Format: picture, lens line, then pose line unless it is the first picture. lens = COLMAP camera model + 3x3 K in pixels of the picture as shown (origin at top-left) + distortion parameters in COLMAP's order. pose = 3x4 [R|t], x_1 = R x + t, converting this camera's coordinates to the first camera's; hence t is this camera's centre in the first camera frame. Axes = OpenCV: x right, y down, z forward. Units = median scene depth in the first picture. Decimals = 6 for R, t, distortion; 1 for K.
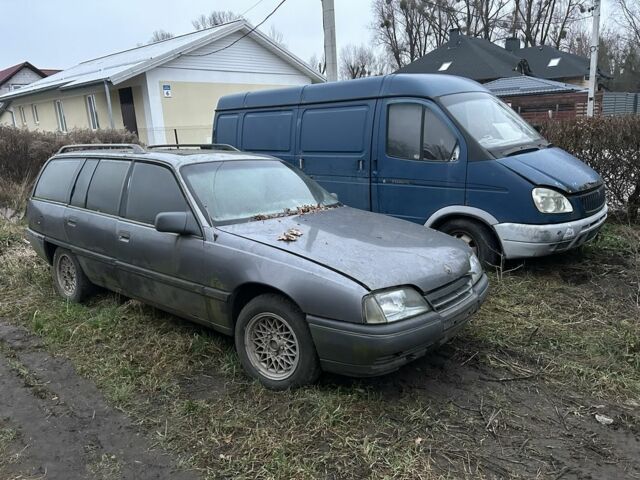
lens RADIAL K [[480.2, 0, 320.0], [0, 480.2, 240.0], [0, 0, 1]] dist [-0.007229, -0.008754]
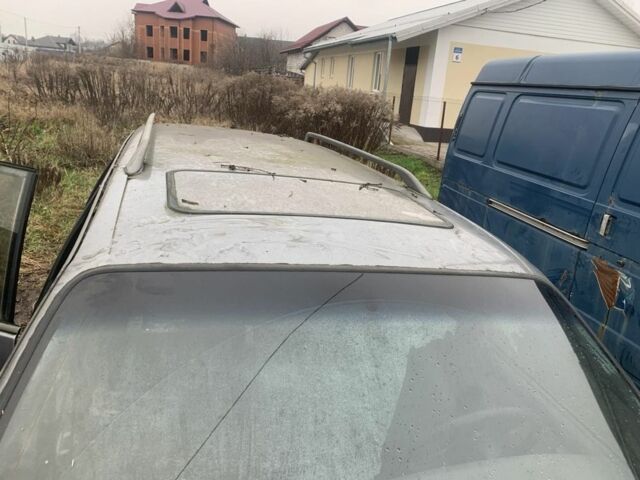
lens RADIAL K [[480.2, 0, 320.0], [0, 480.2, 240.0], [0, 0, 1]] dist [-0.007229, -0.008754]
pose [[0.821837, 0.275150, -0.498874, -0.026040], [-0.245269, 0.961219, 0.126100, -0.113489], [0.514224, 0.018725, 0.857451, 0.404893]]
